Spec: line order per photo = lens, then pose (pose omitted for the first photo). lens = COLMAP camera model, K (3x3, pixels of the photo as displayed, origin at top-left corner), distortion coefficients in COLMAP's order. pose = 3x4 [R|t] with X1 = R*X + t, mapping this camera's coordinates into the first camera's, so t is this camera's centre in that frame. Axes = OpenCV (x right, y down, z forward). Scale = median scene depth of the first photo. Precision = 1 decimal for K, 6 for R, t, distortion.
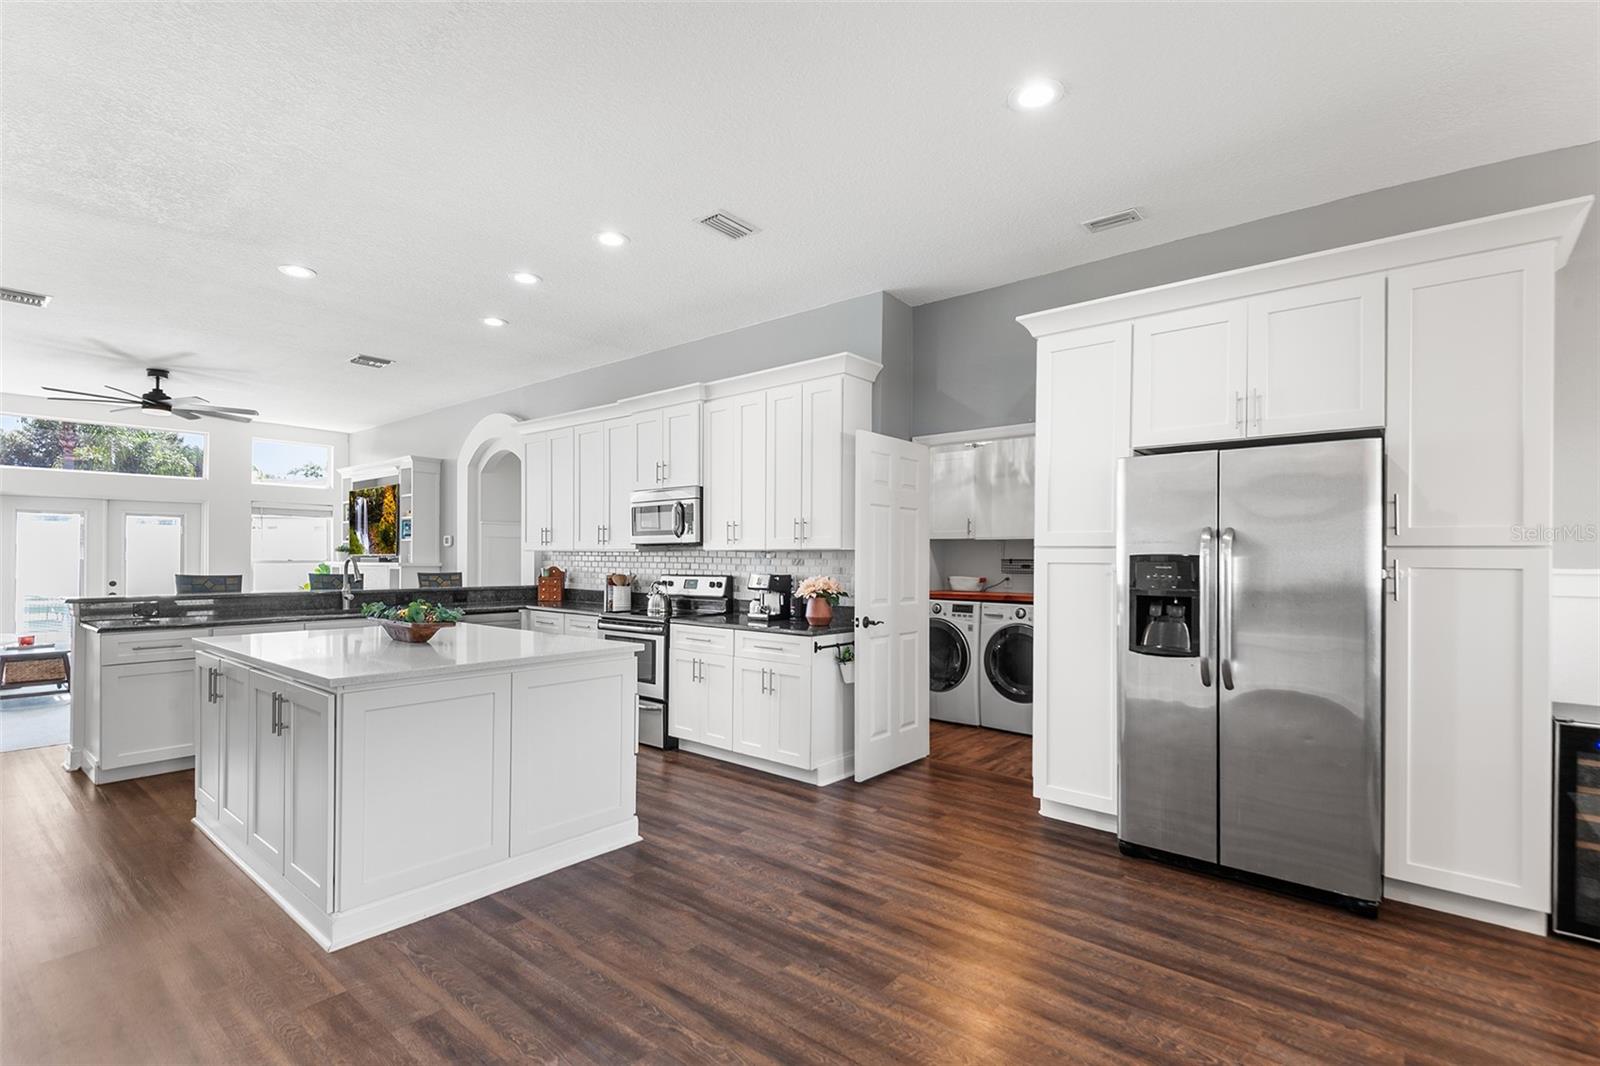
lens RADIAL K [[744.9, 0, 799.2], [0, 744.9, 555.5], [0, 0, 1]] dist [0.026992, -0.014936]
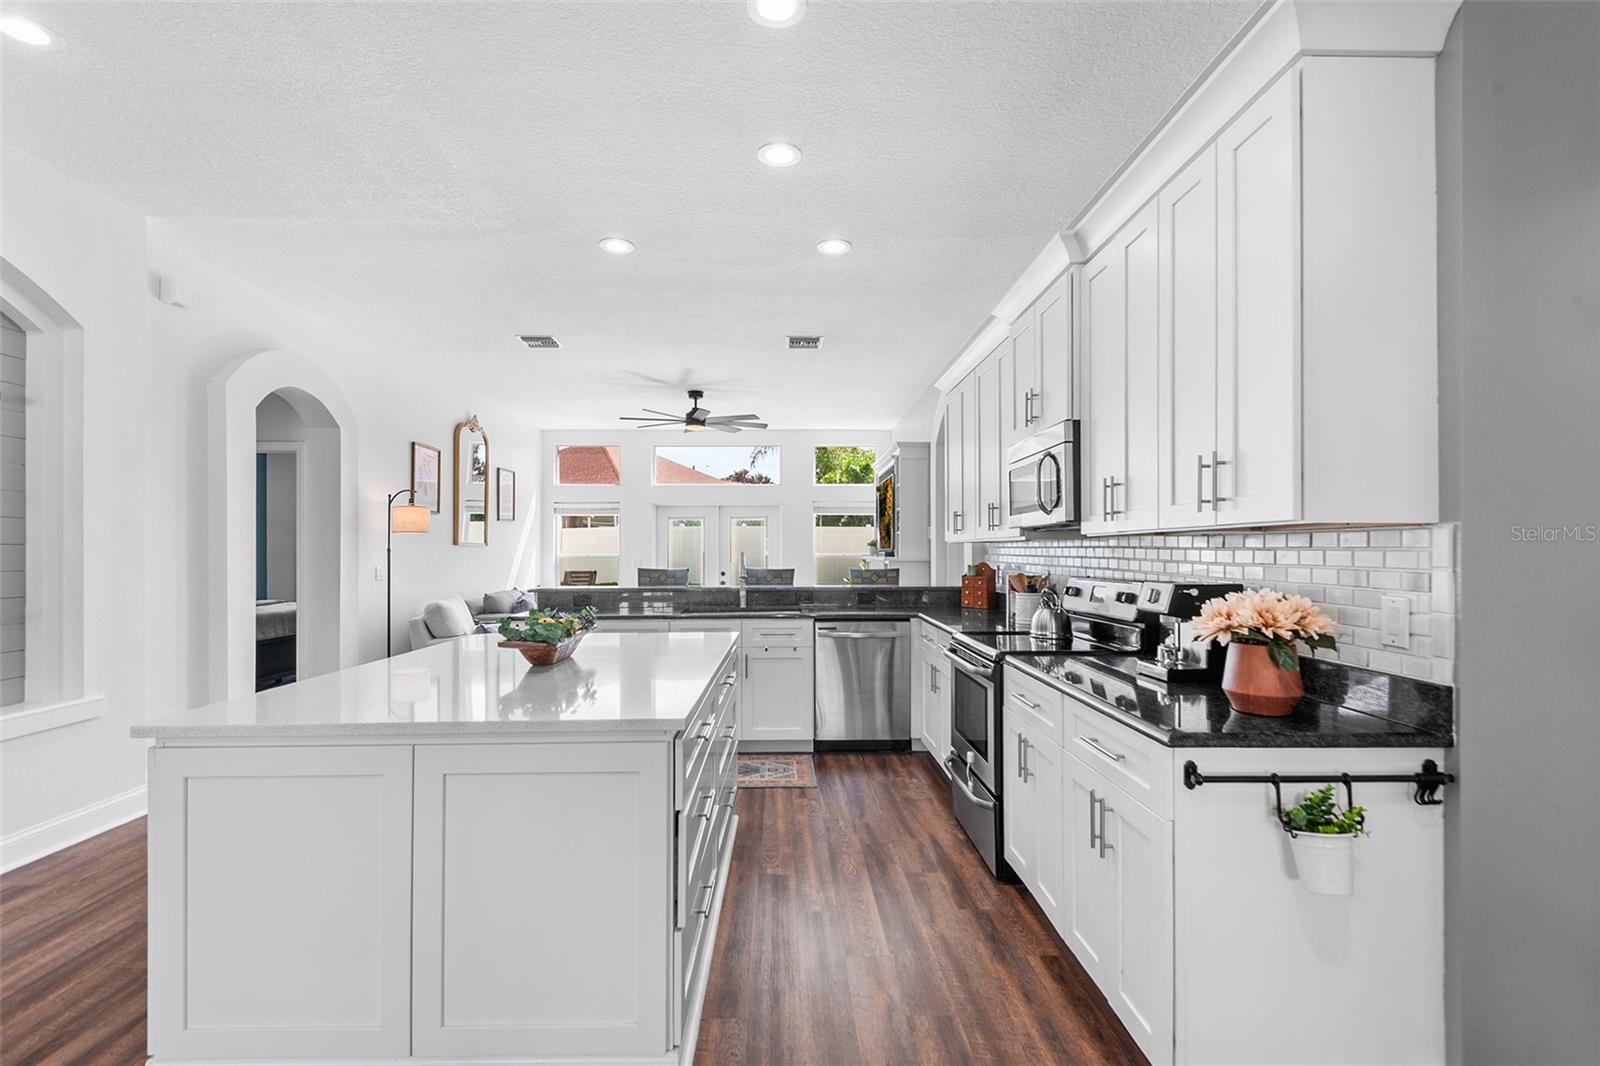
lens RADIAL K [[744.9, 0, 788.8], [0, 744.9, 544.9], [0, 0, 1]] dist [0.026992, -0.014936]
pose [[0.649327, -0.012690, -0.760404, 0.153807], [0.007917, 0.999919, -0.009927, 0.004271], [0.760468, 0.000426, 0.649375, 0.482885]]
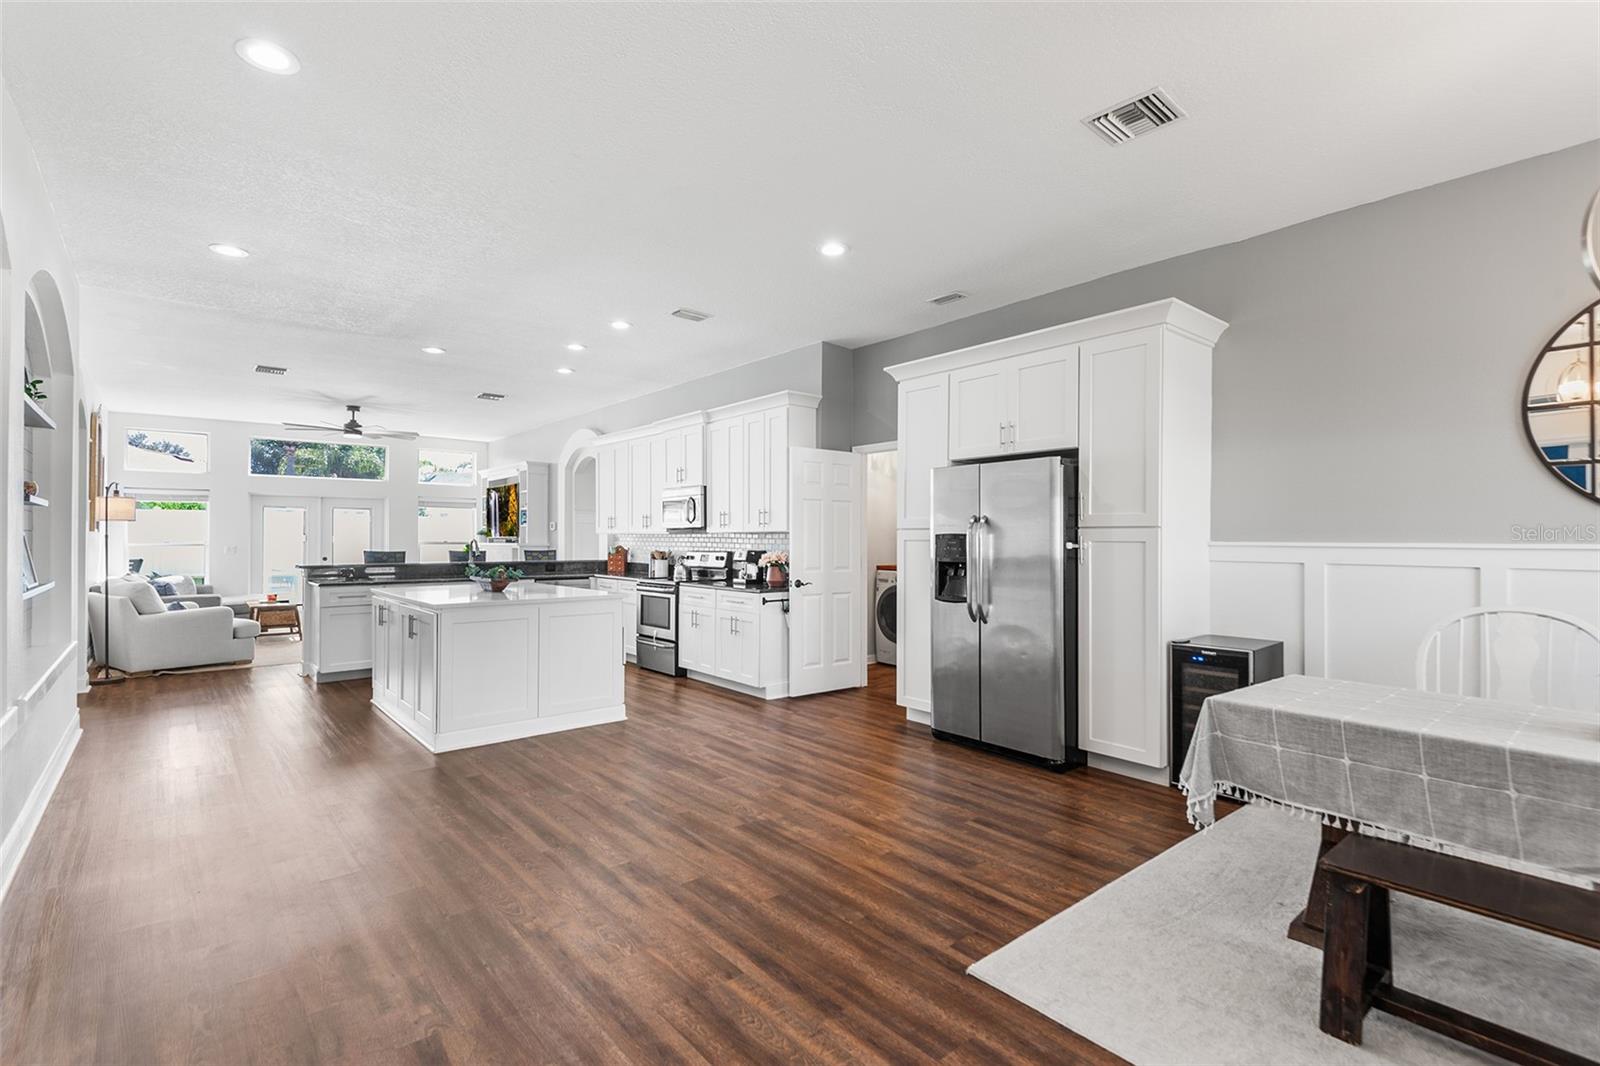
lens RADIAL K [[744.9, 0, 799.6], [0, 744.9, 533.3], [0, 0, 1]] dist [0.026992, -0.014936]
pose [[0.985293, -0.005272, -0.170790, 0.273628], [0.004280, 0.999972, -0.006180, 0.003559], [0.170818, 0.005358, 0.985288, -0.312661]]
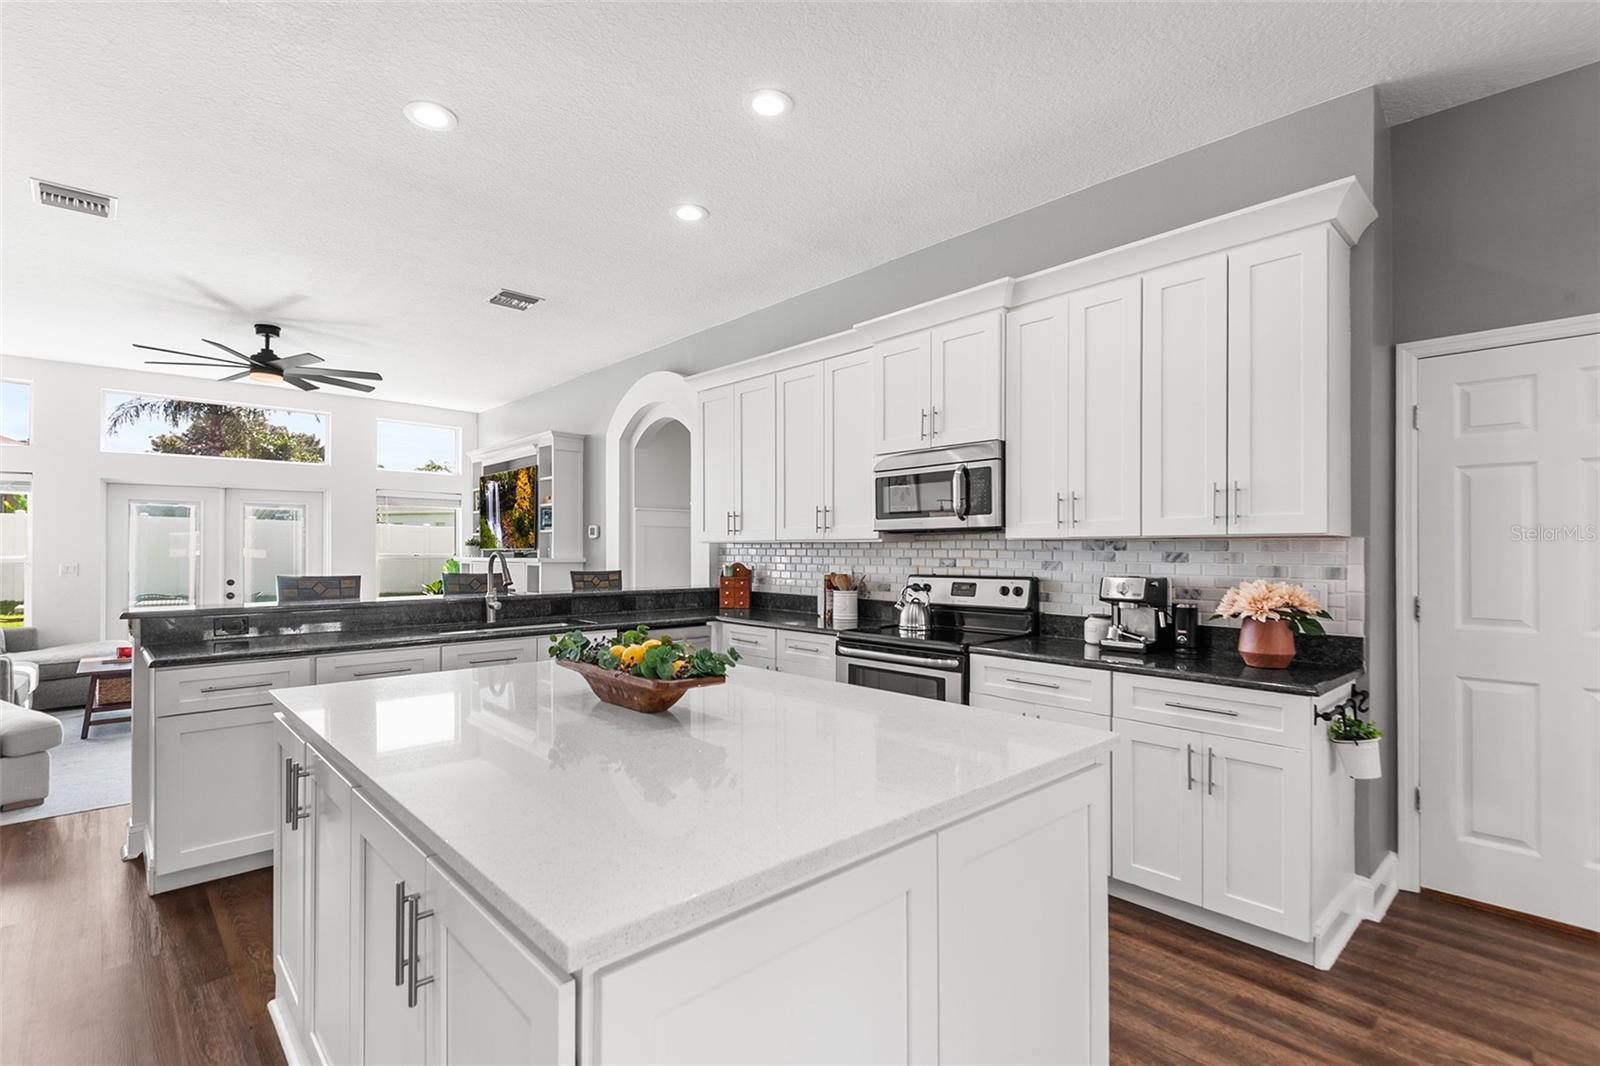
lens RADIAL K [[744.9, 0, 794.7], [0, 744.9, 543.5], [0, 0, 1]] dist [0.026992, -0.014936]
pose [[0.992404, -0.005170, -0.122913, -0.235449], [0.004336, 0.999966, -0.007049, 0.000726], [0.122945, 0.006463, 0.992392, 0.336821]]
